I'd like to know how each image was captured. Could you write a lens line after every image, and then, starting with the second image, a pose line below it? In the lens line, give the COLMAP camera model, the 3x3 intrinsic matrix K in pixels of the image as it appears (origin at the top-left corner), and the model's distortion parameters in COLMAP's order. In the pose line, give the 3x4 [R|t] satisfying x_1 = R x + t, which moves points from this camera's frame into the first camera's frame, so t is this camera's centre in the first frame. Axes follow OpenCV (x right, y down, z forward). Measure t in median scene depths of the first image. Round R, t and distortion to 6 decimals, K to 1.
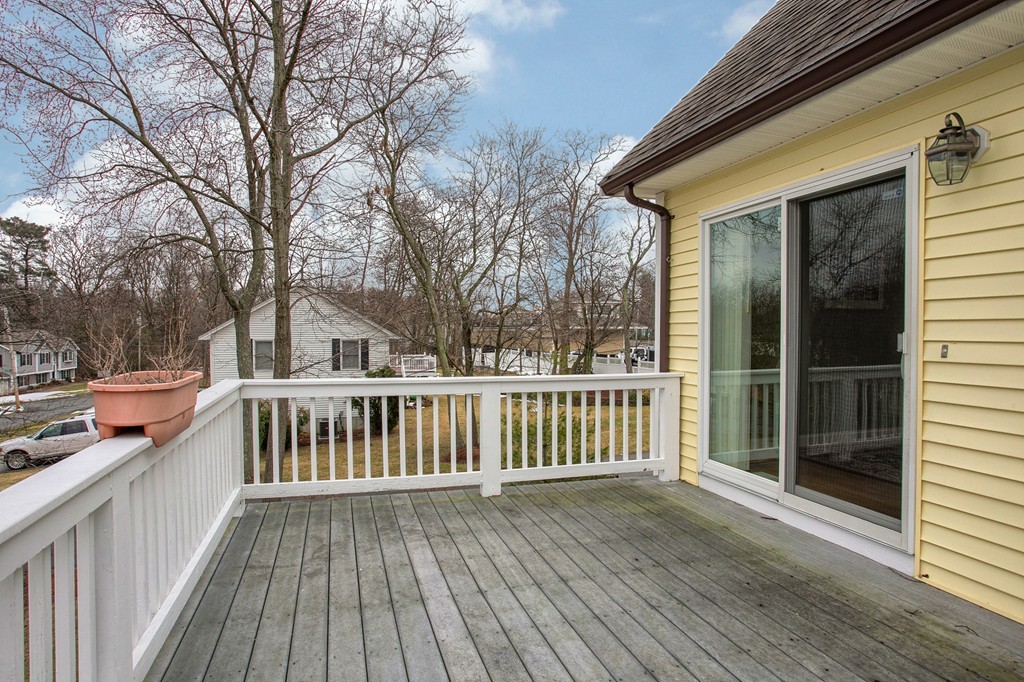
lens RADIAL K [[577.8, 0, 512.0], [0, 577.8, 341.0], [0, 0, 1]] dist [-0.031646, 0.000727]
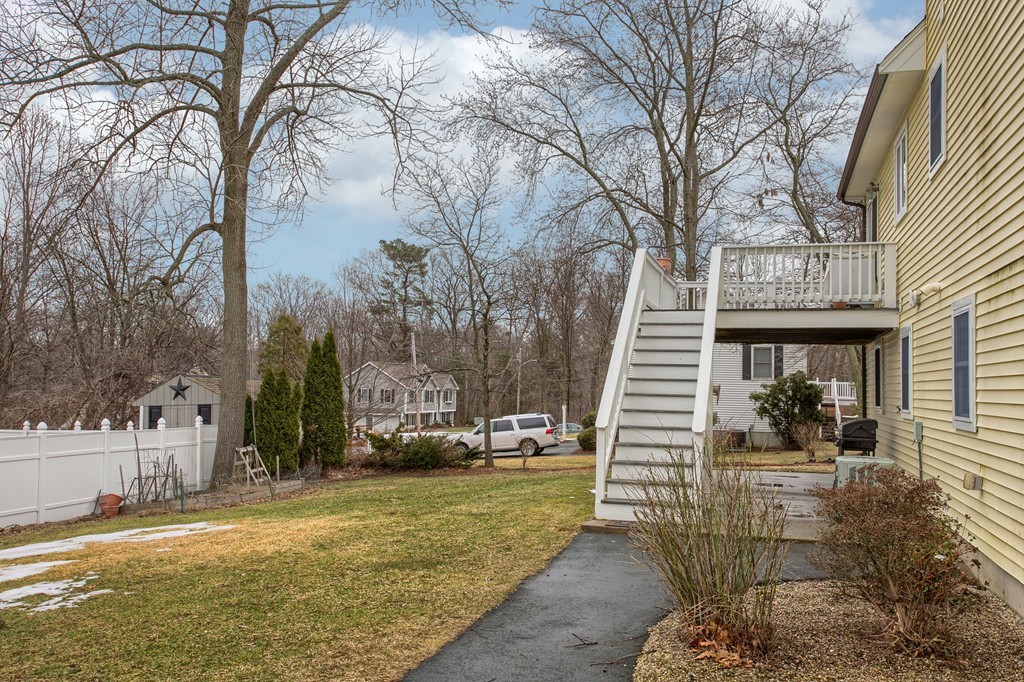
lens RADIAL K [[918.3, 0, 512.0], [0, 918.3, 341.0], [0, 0, 1]] dist [0.005187, -0.293335]
pose [[0.840623, -0.008490, -0.541554, 0.255311], [-0.028171, 0.997838, -0.059371, 0.128759], [0.540888, 0.065165, 0.838567, -0.633398]]
